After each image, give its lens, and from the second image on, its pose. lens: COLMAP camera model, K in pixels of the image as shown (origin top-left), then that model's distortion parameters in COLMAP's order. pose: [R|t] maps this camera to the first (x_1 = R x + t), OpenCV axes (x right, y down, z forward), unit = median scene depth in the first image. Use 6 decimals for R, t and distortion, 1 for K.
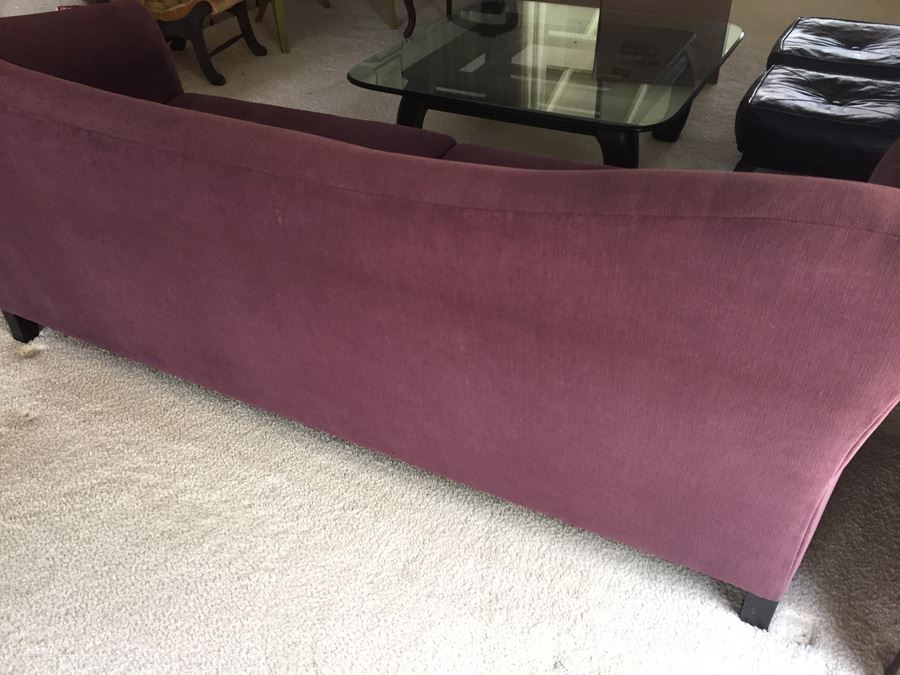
lens RADIAL K [[772.1, 0, 456.0], [0, 772.1, 337.3], [0, 0, 1]] dist [0.074764, -0.114363]
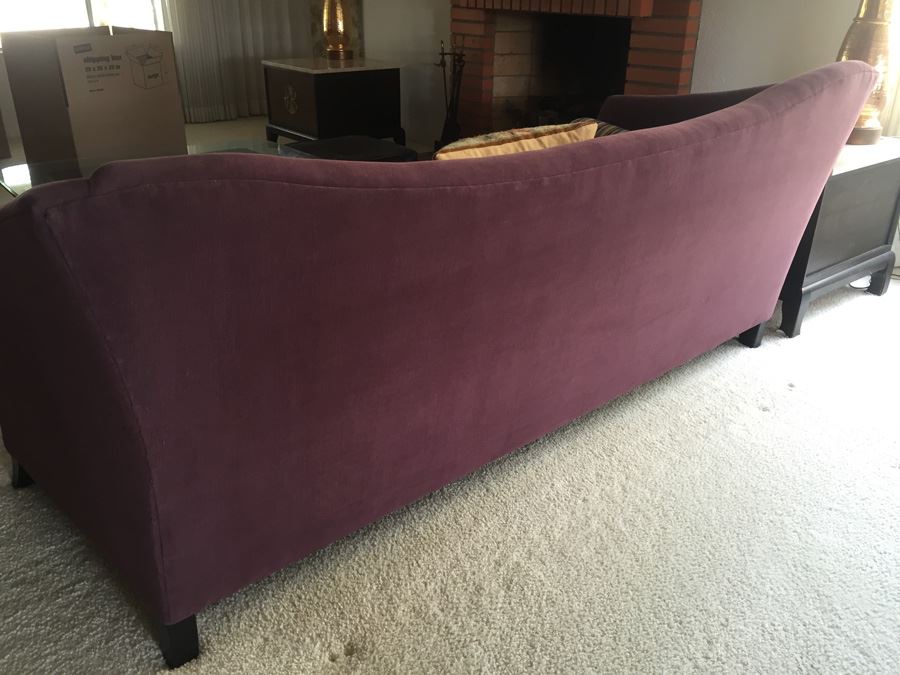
lens RADIAL K [[772.1, 0, 449.2], [0, 772.1, 339.1], [0, 0, 1]] dist [0.074764, -0.114363]
pose [[0.379555, -0.356361, 0.853783, -1.068912], [0.554656, 0.826254, 0.098295, -0.160892], [-0.740470, 0.436247, 0.511266, 0.451040]]
